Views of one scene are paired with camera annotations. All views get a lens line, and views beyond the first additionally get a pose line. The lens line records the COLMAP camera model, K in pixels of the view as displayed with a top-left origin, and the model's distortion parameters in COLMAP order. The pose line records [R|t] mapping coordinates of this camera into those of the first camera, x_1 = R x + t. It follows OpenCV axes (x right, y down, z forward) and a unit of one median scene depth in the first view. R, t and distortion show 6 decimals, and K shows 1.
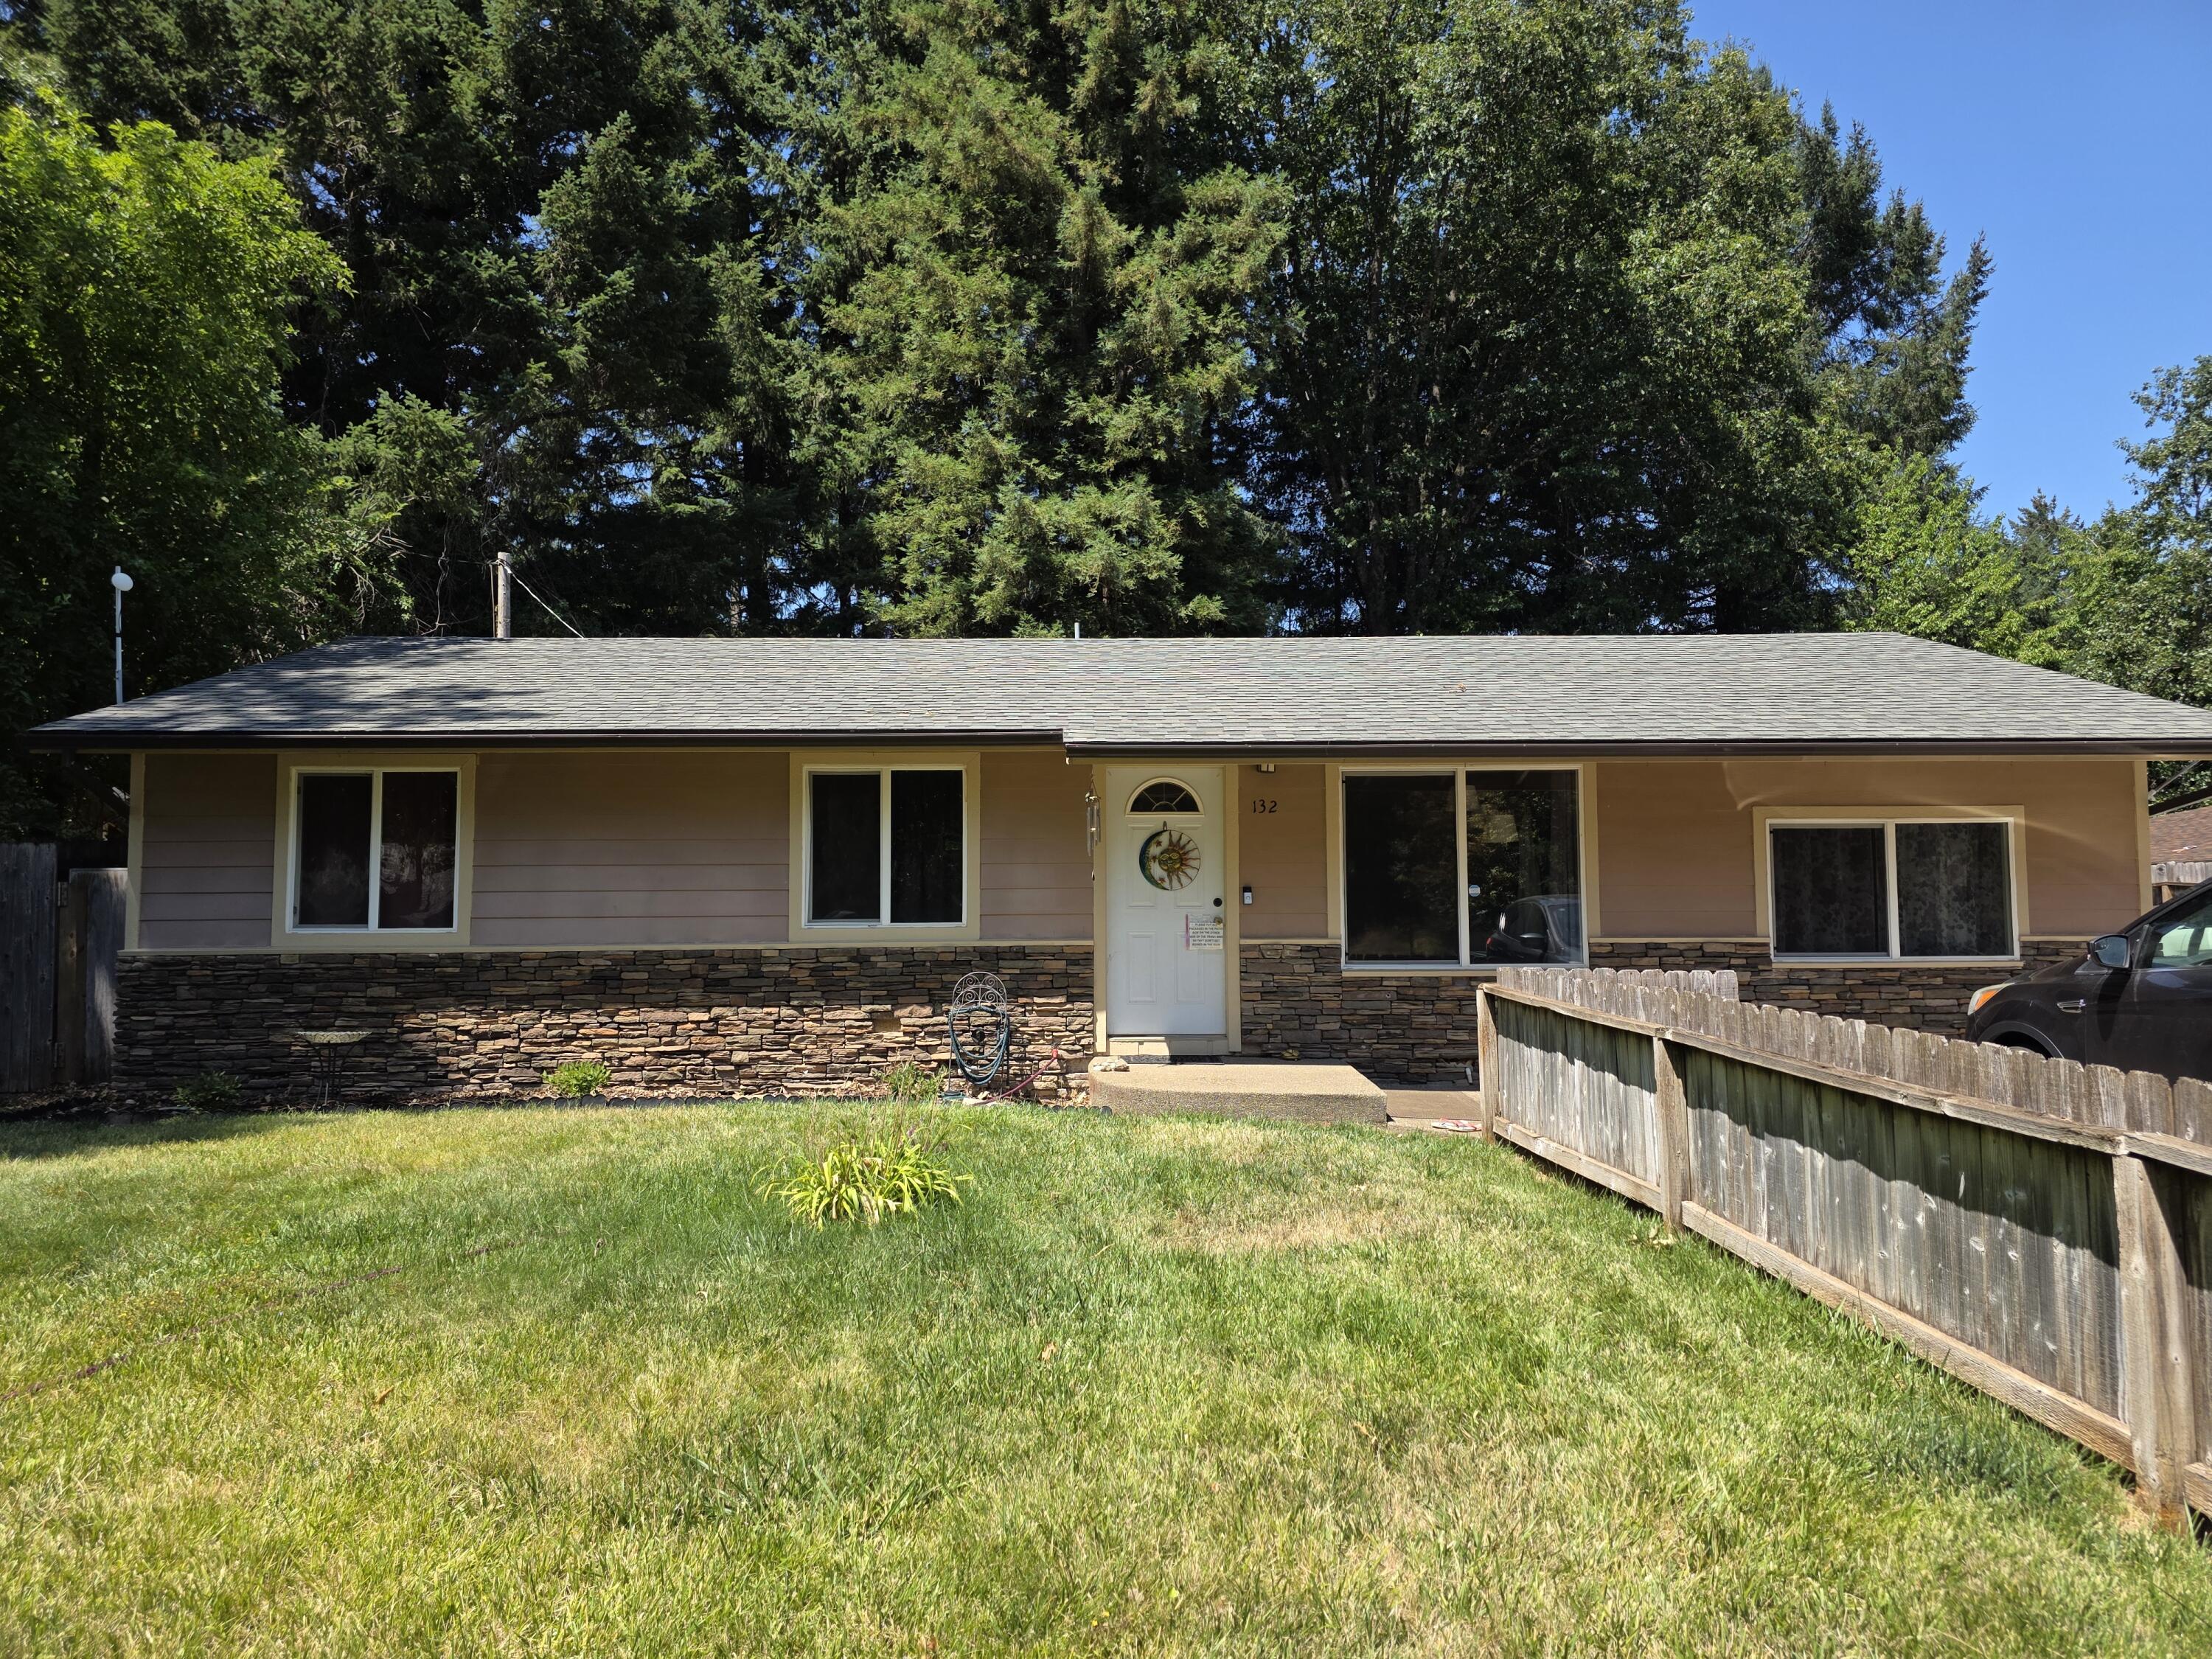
lens RADIAL K [[1487.9, 0, 1106.0], [0, 1487.9, 829.5], [0, 0, 1]] dist [0.024985, -0.001831]
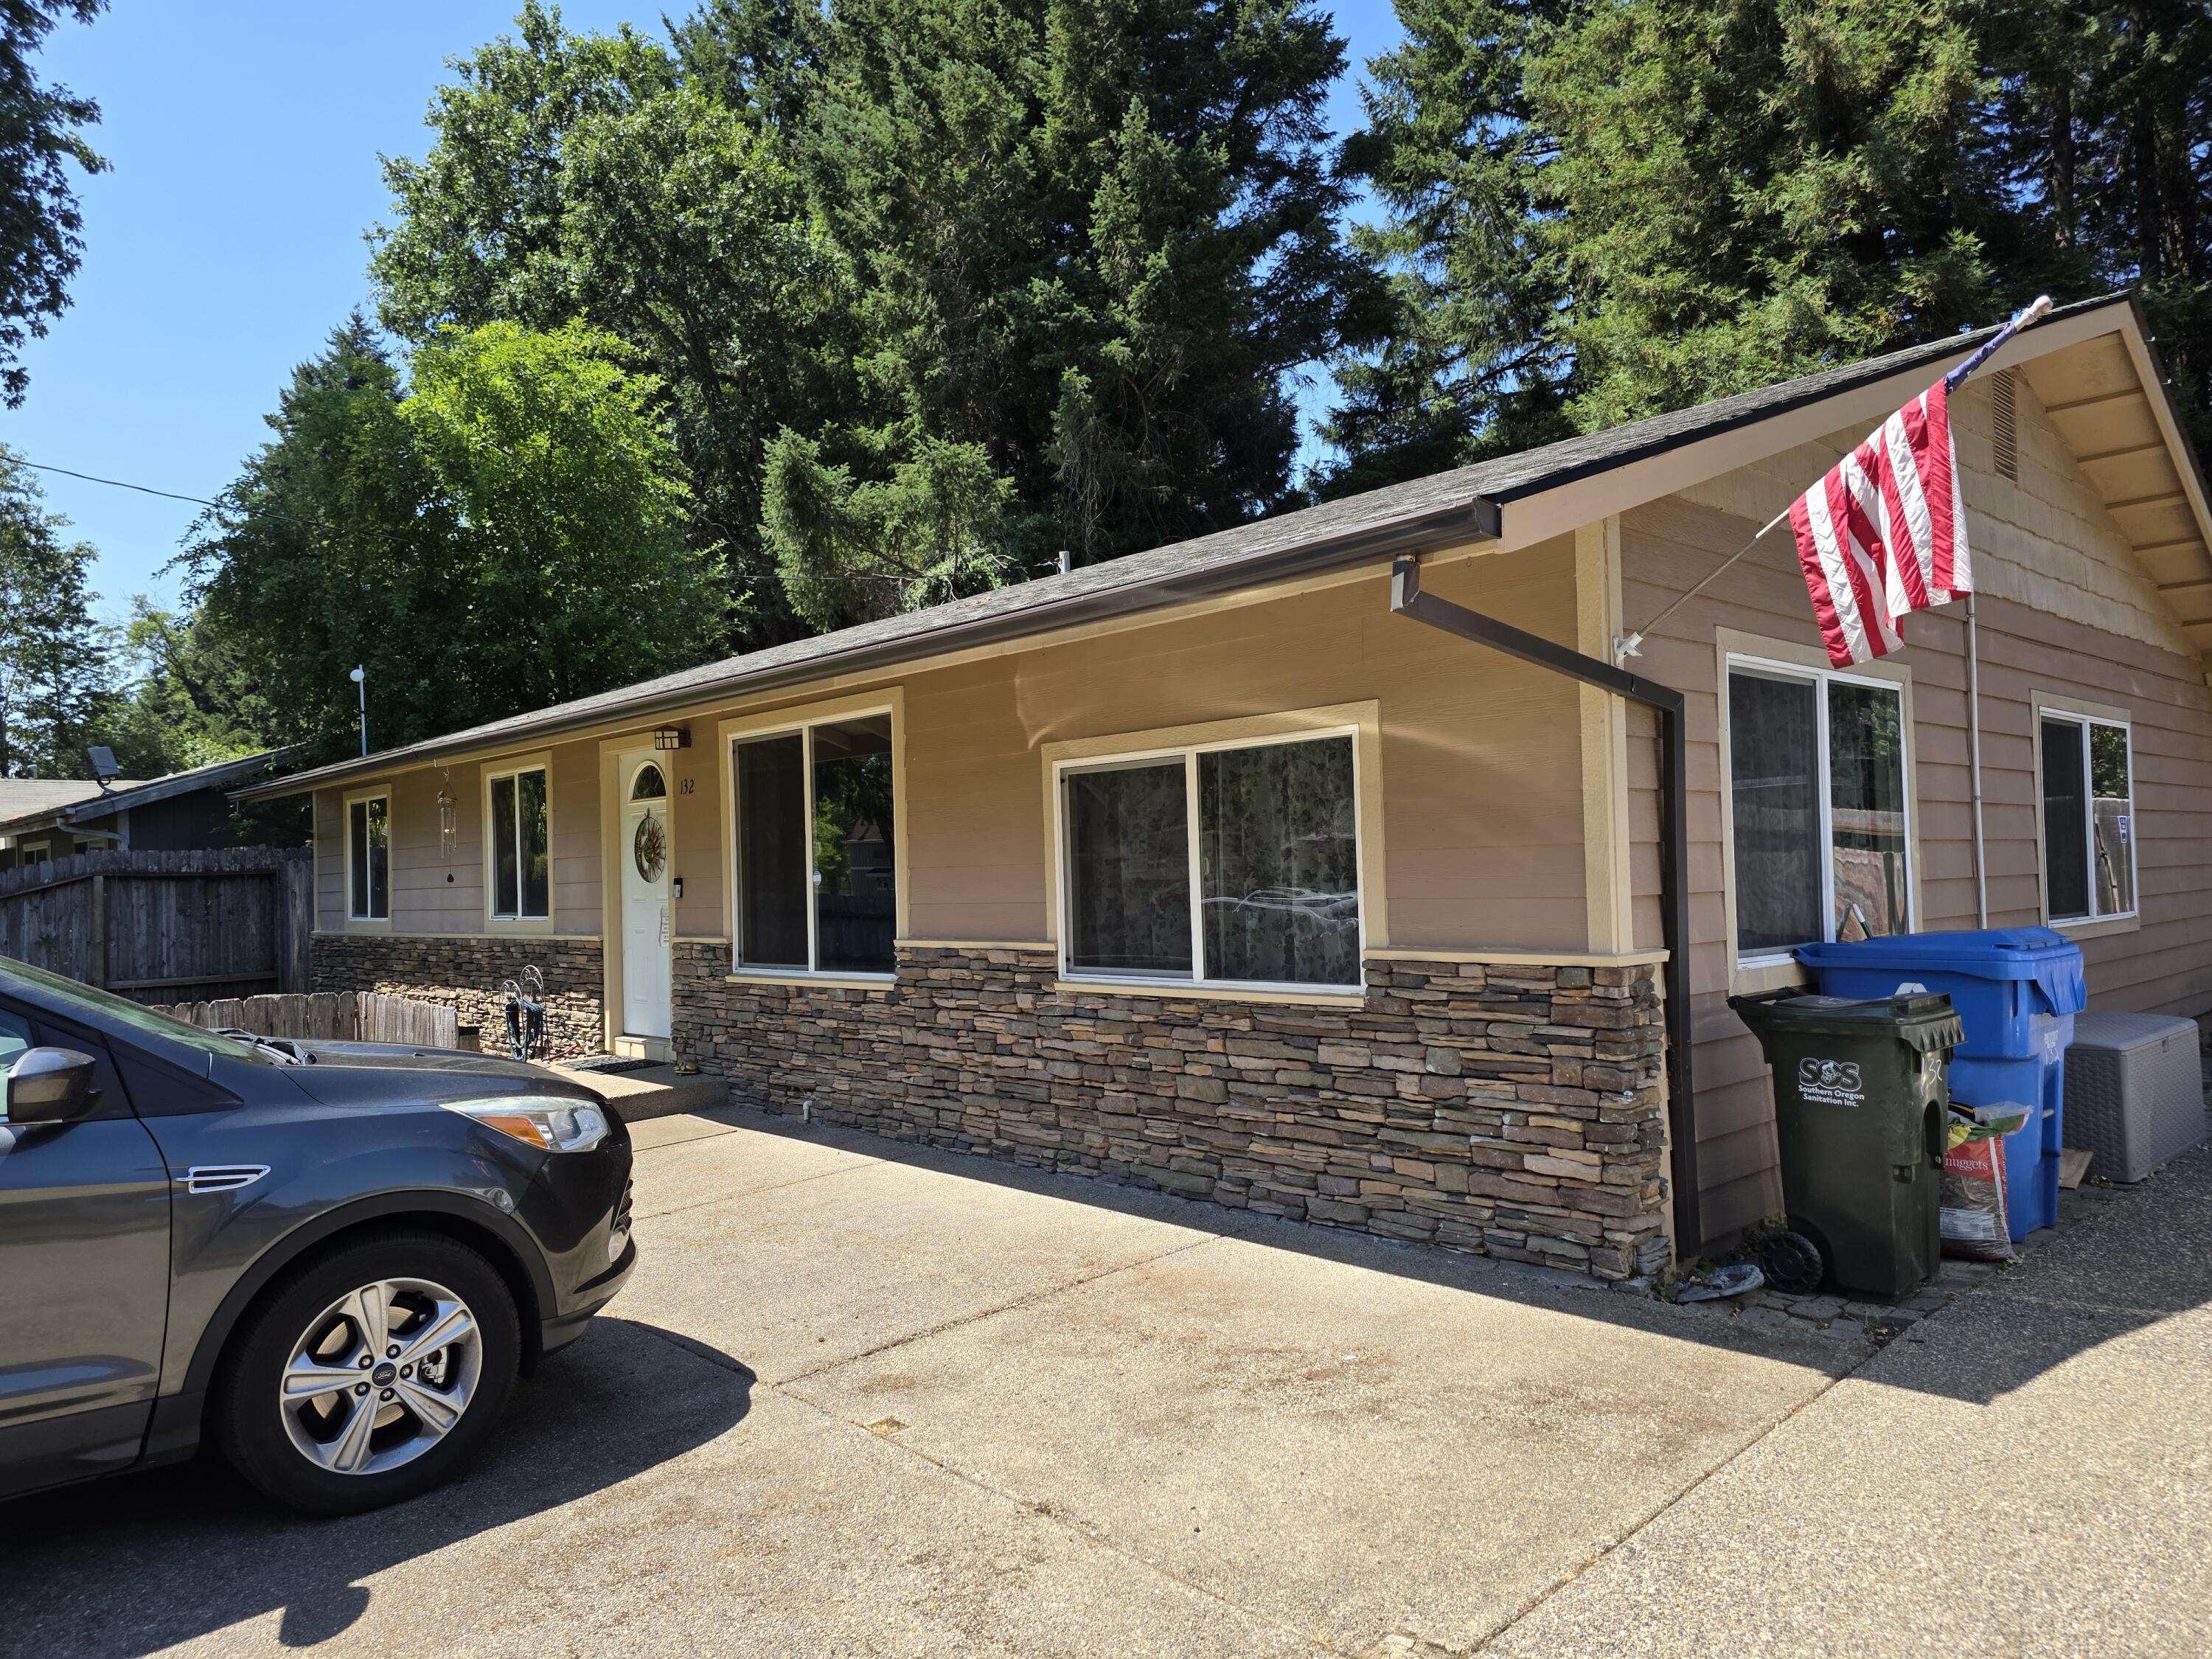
lens RADIAL K [[1487.9, 0, 1106.0], [0, 1487.9, 829.5], [0, 0, 1]] dist [0.024985, -0.001831]
pose [[0.664345, -0.039841, -0.746363, 0.936215], [0.078810, 0.996746, 0.016943, 0.013477], [0.743259, -0.070076, 0.665323, 0.585909]]
